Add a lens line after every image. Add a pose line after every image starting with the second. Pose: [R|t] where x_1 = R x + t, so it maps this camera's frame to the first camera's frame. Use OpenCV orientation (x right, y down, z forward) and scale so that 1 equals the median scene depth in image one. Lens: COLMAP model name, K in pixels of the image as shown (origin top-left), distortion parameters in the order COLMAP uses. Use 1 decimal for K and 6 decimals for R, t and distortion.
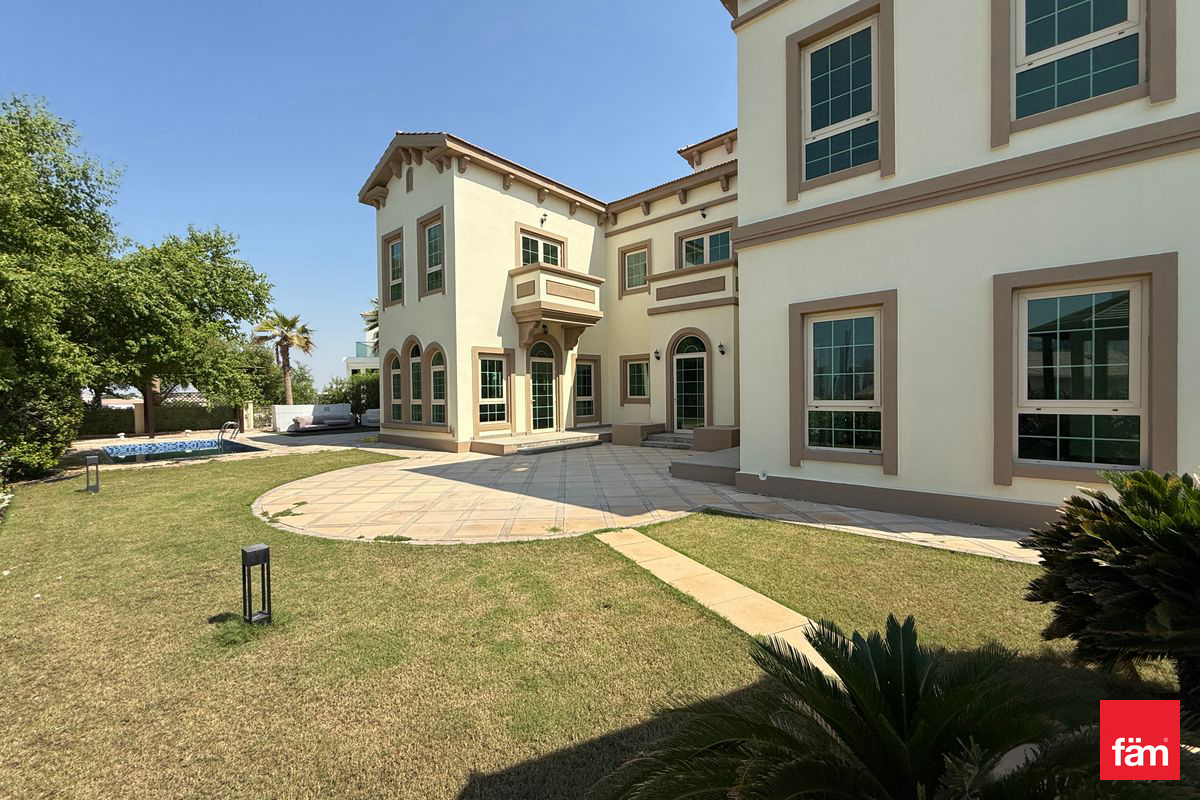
lens RADIAL K [[477.6, 0, 600.0], [0, 477.6, 400.0], [0, 0, 1]] dist [0.003126, 0.000416]
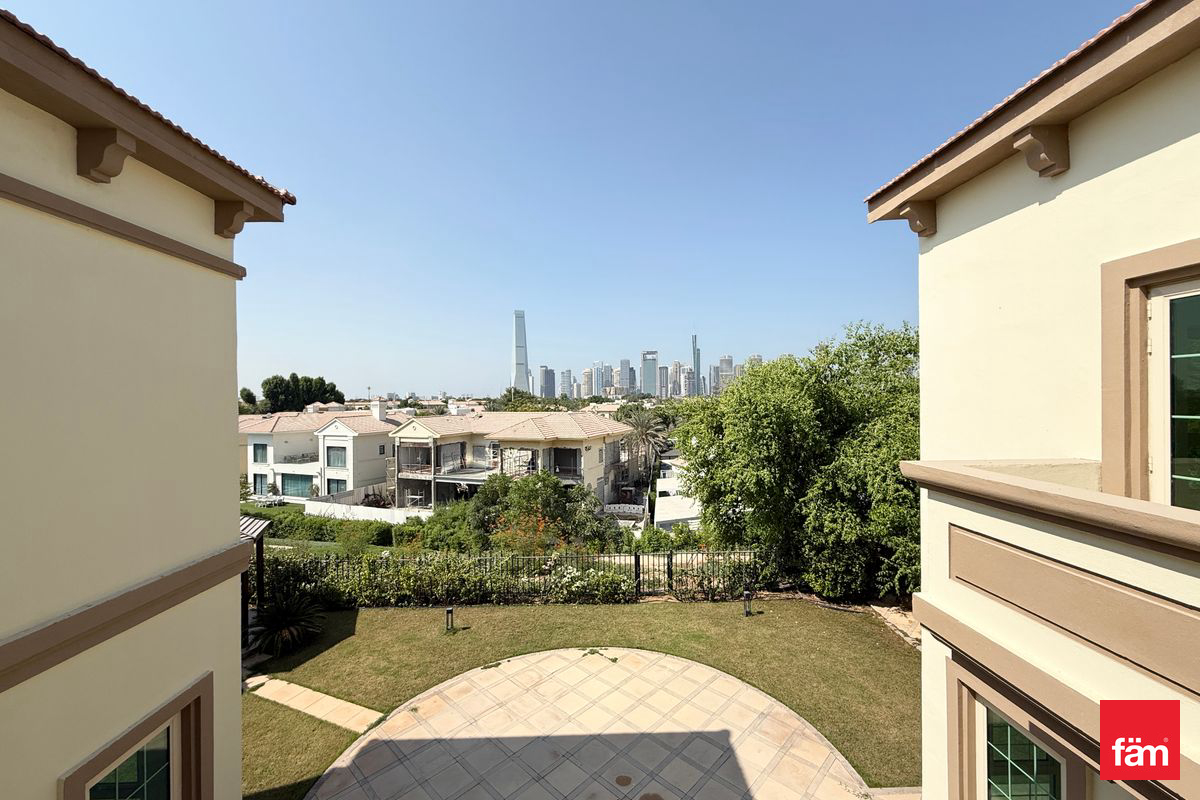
lens RADIAL K [[477.6, 0, 600.0], [0, 477.6, 400.0], [0, 0, 1]] dist [0.003126, 0.000416]
pose [[-0.738652, 0.023880, -0.673664, 0.200474], [0.006819, 0.999586, 0.027956, -0.321548], [0.674052, 0.016056, -0.738509, 1.042605]]
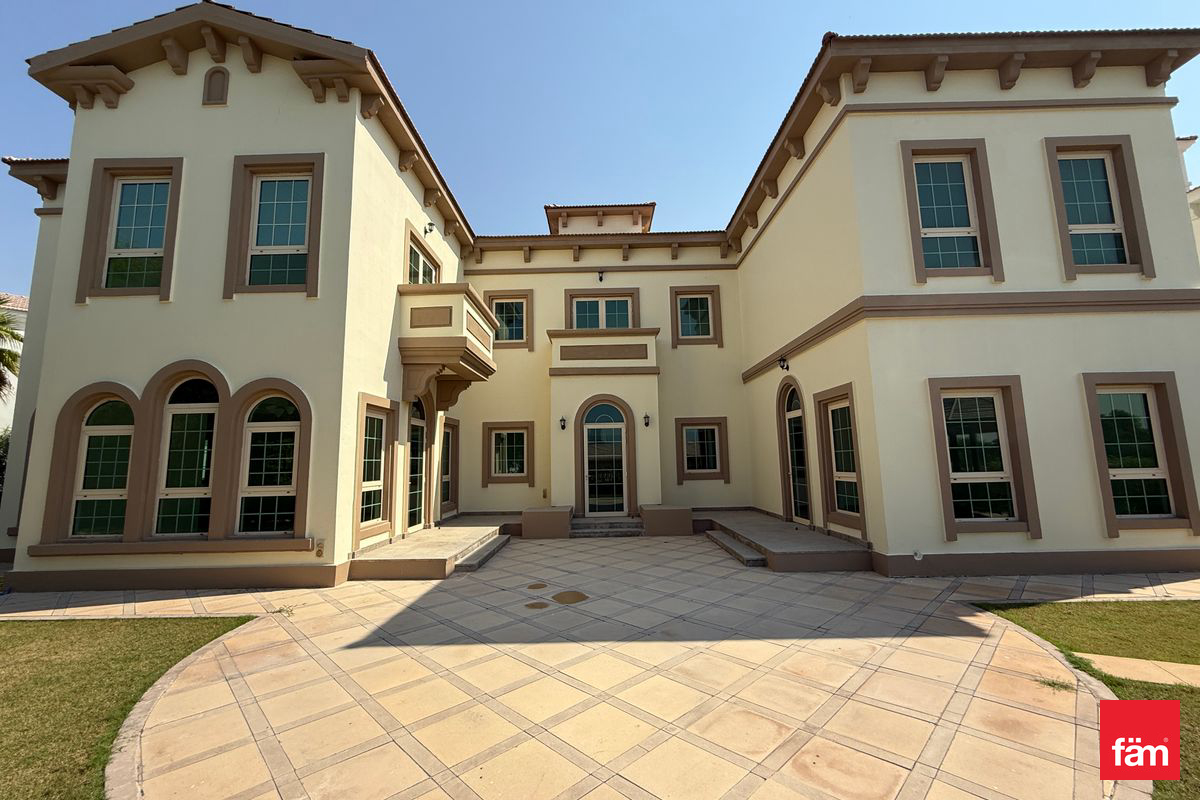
lens RADIAL K [[476.3, 0, 596.2], [0, 476.3, 402.8], [0, 0, 1]] dist [0.001249, 0.000071]
pose [[0.759920, 0.078940, 0.645206, -0.401970], [0.021258, 0.989049, -0.146046, -0.007401], [-0.649669, 0.124699, 0.749920, 0.355001]]
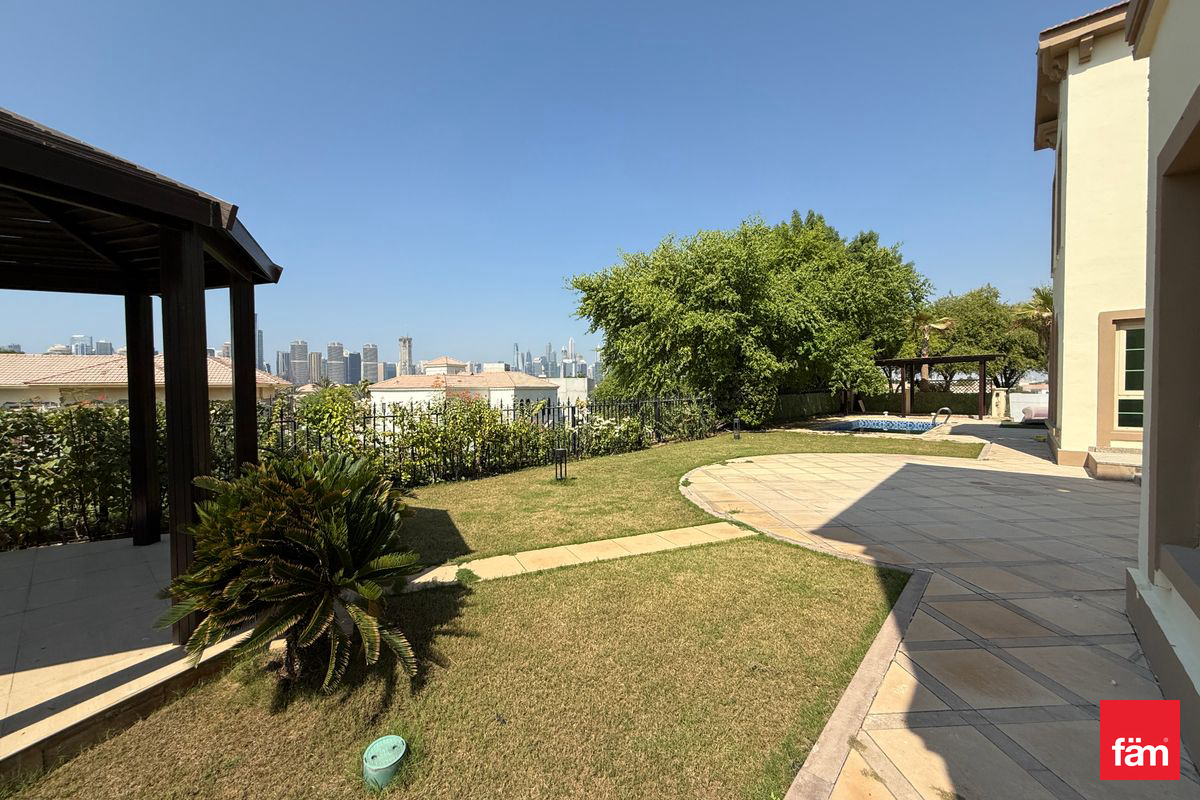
lens RADIAL K [[477.6, 0, 600.0], [0, 477.6, 400.0], [0, 0, 1]] dist [0.003126, 0.000416]
pose [[0.001104, 0.039290, -0.999227, 0.394553], [-0.010714, 0.999171, 0.039276, -0.007696], [0.999942, 0.010663, 0.001524, 0.280938]]
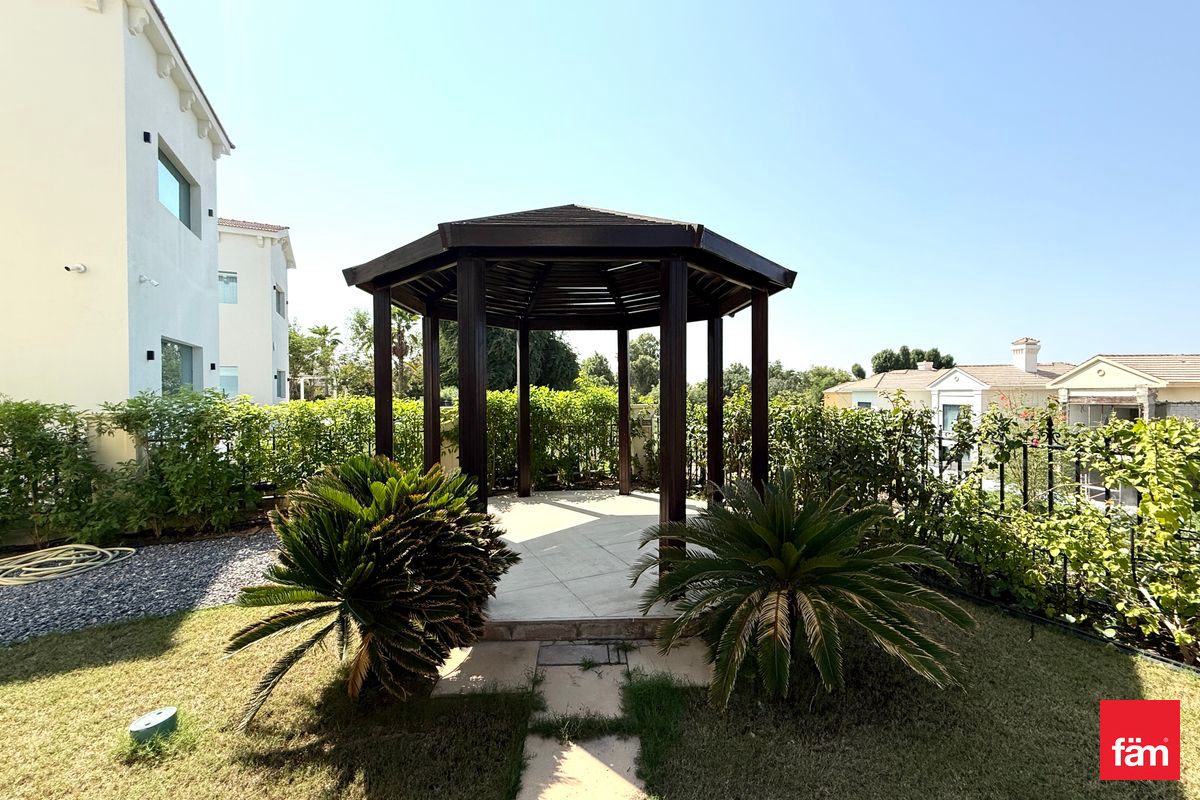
lens RADIAL K [[476.3, 0, 596.2], [0, 476.3, 402.8], [0, 0, 1]] dist [0.001249, 0.000071]
pose [[-0.918856, 0.009829, 0.394470, 0.051994], [0.024208, 0.999211, 0.031491, -0.002851], [-0.393849, 0.038485, -0.918369, 0.302481]]
